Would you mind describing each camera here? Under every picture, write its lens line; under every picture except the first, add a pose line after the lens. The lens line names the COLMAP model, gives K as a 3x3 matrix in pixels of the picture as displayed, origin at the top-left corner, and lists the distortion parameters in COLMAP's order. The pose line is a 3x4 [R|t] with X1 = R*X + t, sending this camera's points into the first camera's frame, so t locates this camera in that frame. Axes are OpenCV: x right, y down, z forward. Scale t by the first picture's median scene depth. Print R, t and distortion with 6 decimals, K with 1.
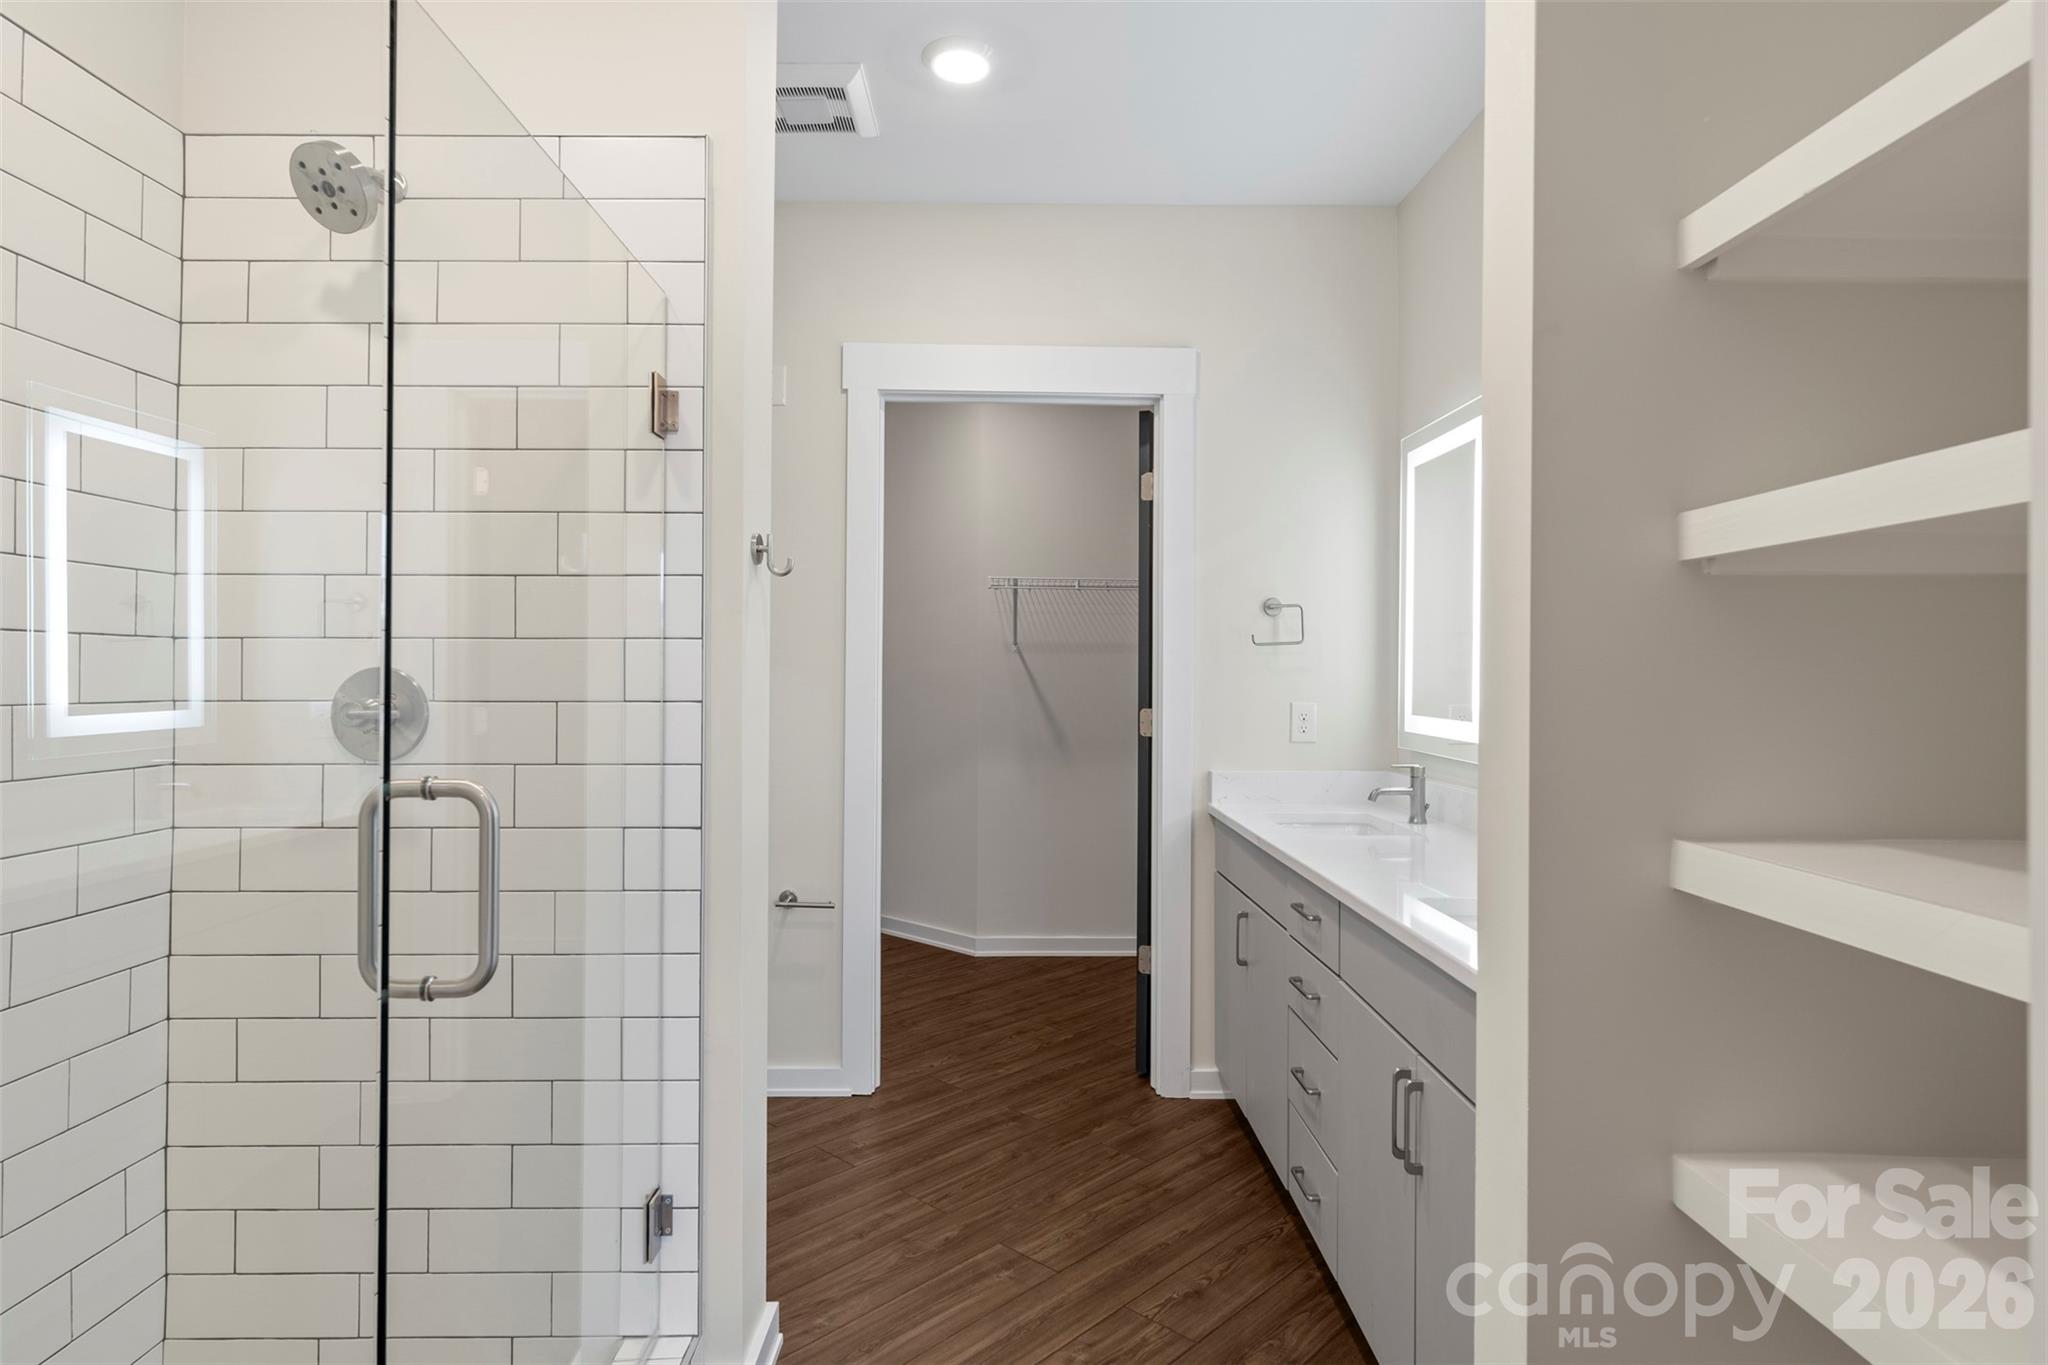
lens RADIAL K [[1082.6, 0, 1021.0], [0, 1082.6, 679.2], [0, 0, 1]] dist [-0.001585, 0.000979]
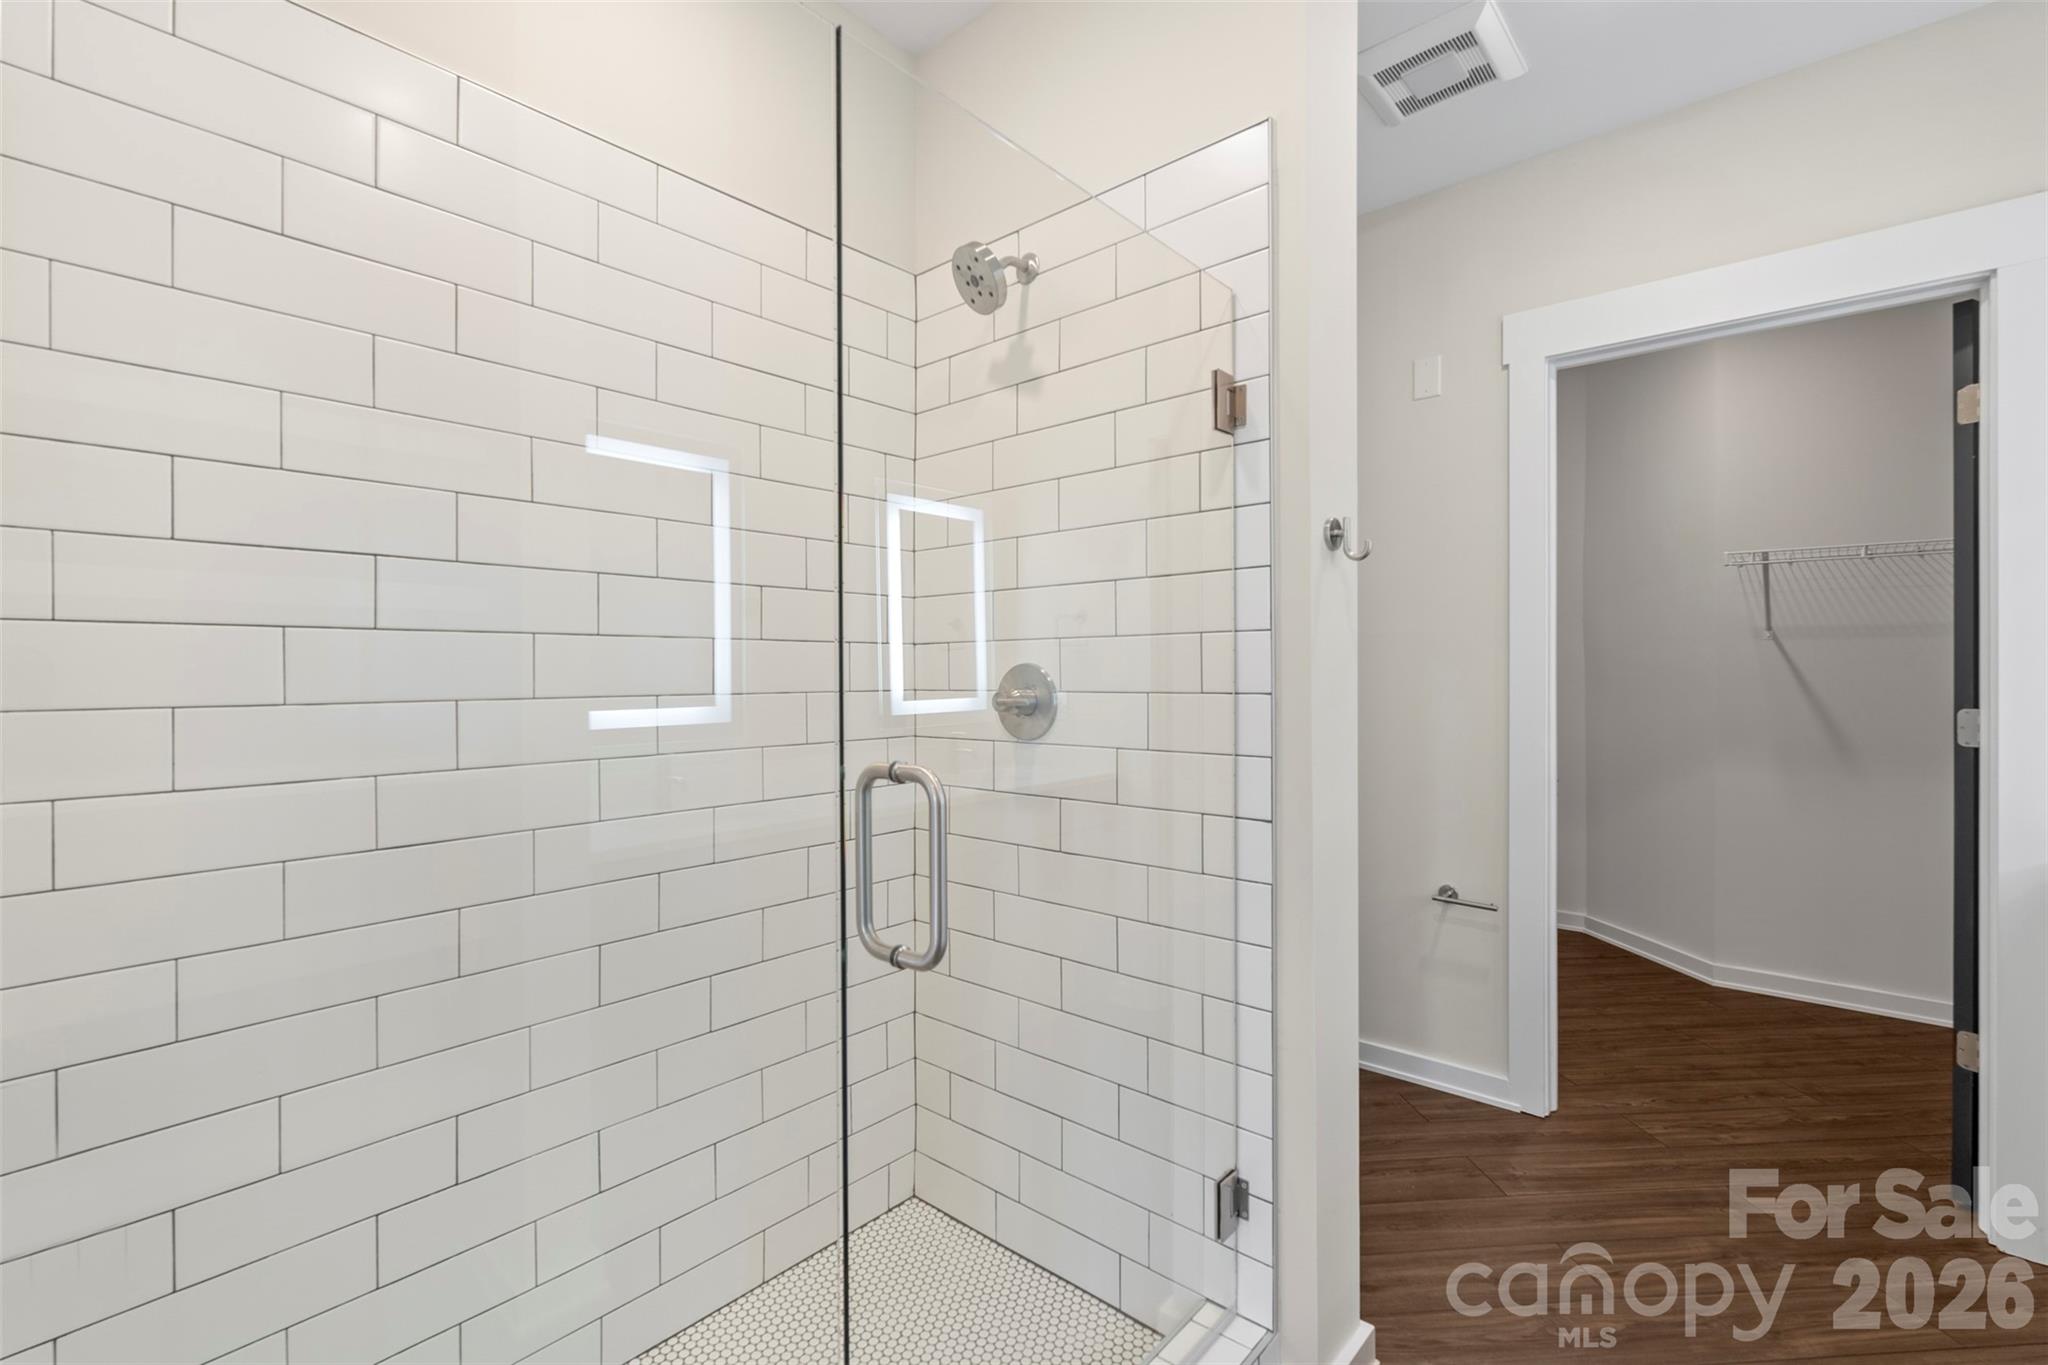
lens RADIAL K [[906.6, 0, 1018.2], [0, 906.6, 678.6], [0, 0, 1]] dist [-0.001144, -0.001333]
pose [[0.746032, -0.003219, -0.665902, 0.056350], [0.005929, 0.999981, 0.001809, 0.002627], [0.665883, -0.005298, 0.746037, 0.153321]]
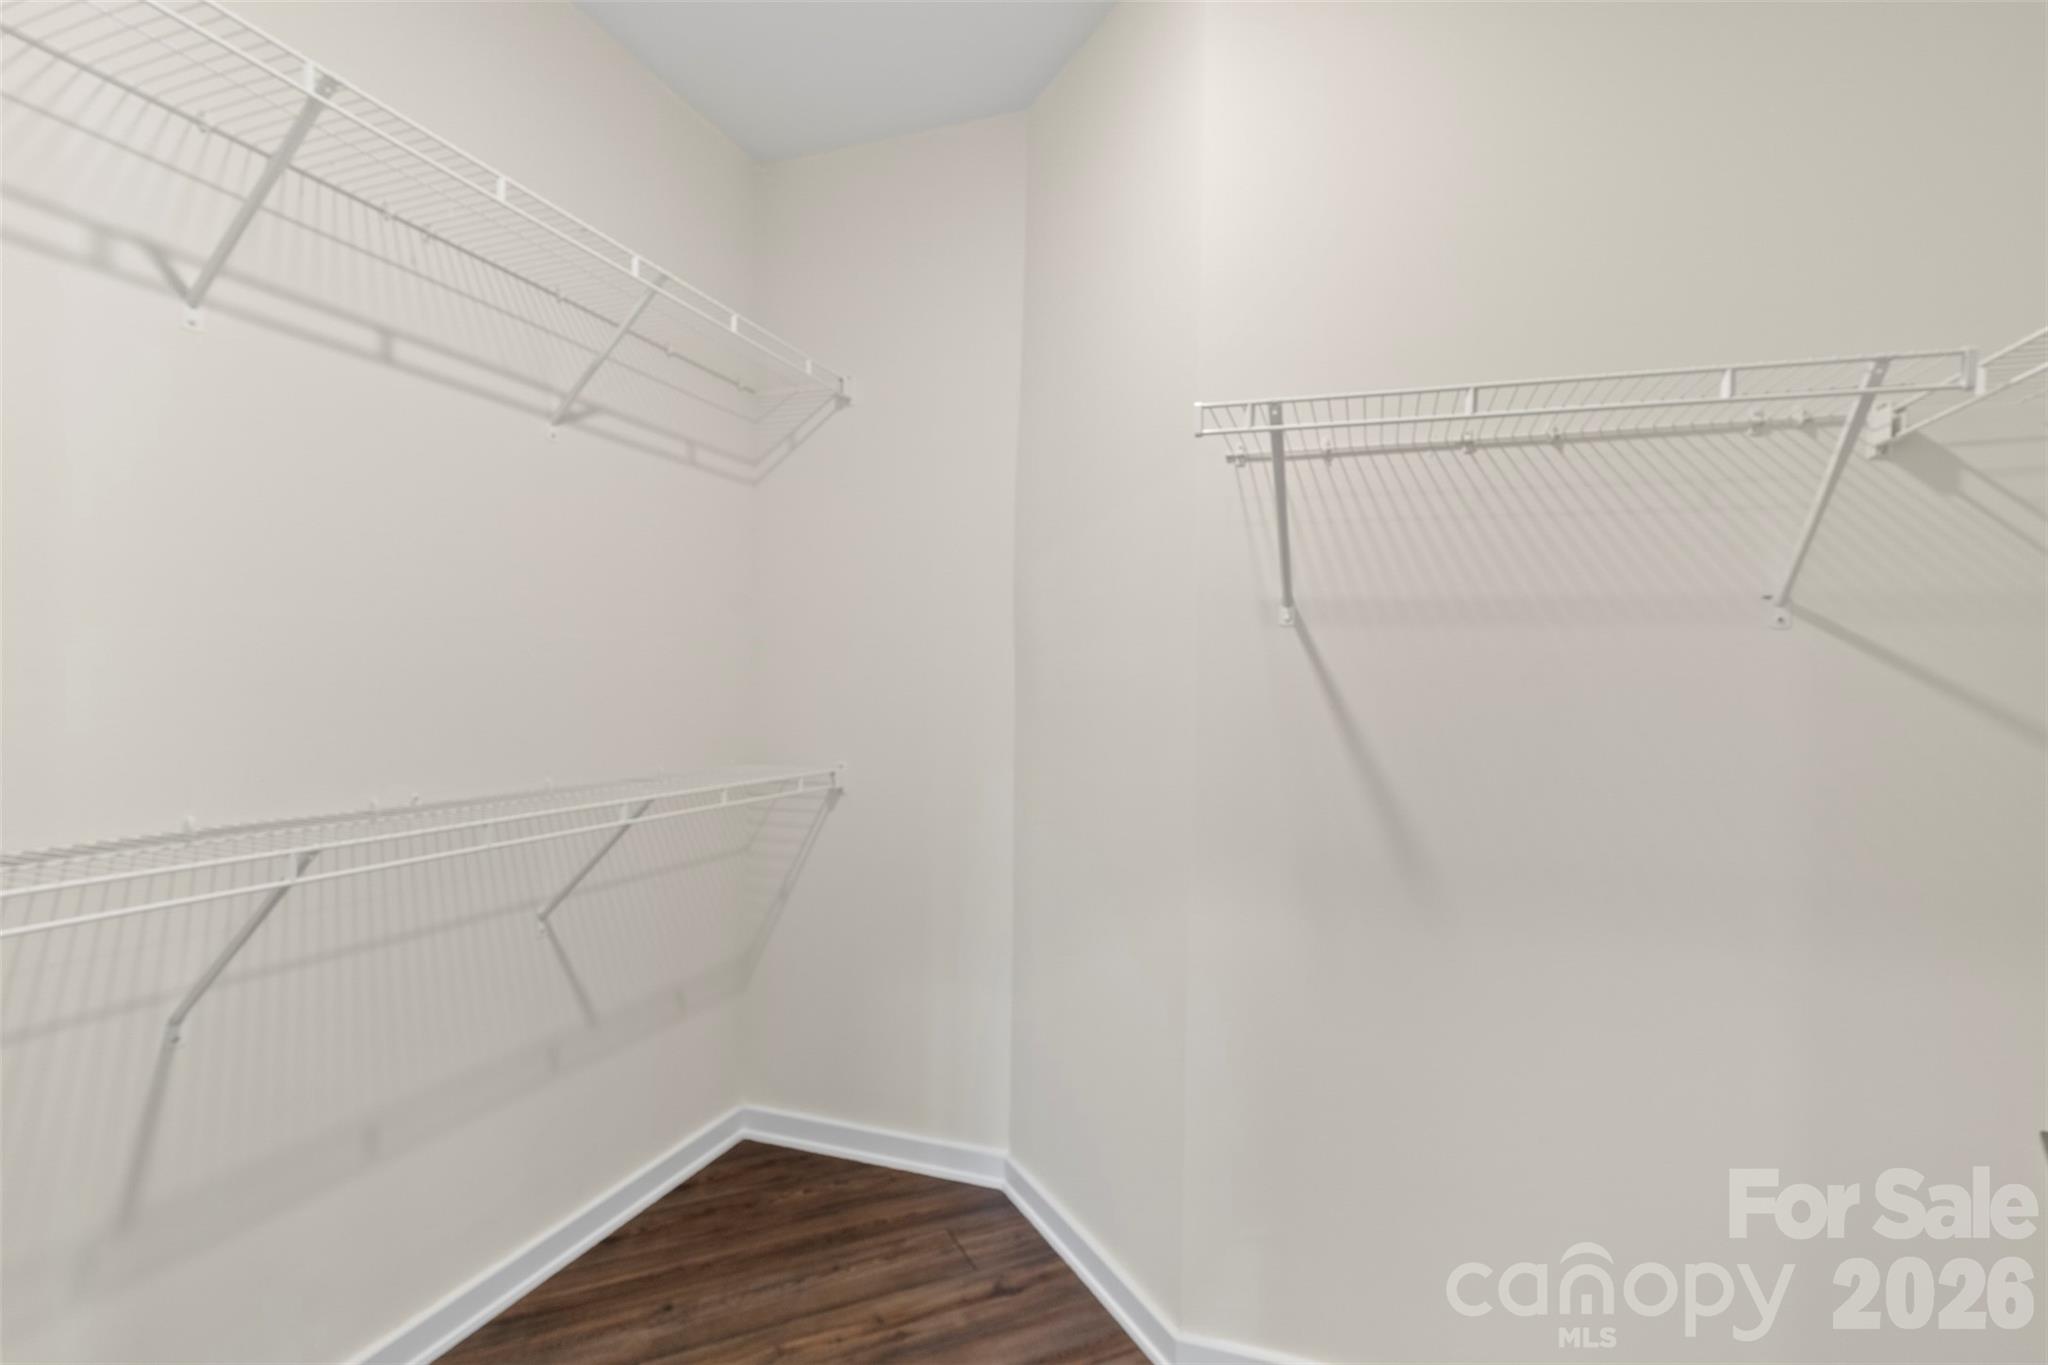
lens RADIAL K [[906.6, 0, 1027.5], [0, 906.6, 681.4], [0, 0, 1]] dist [-0.001144, -0.001333]
pose [[0.940767, 0.003981, -0.339029, 0.034704], [-0.005828, 0.999973, -0.004433, -0.005007], [0.339003, 0.006146, 0.940765, 1.312642]]
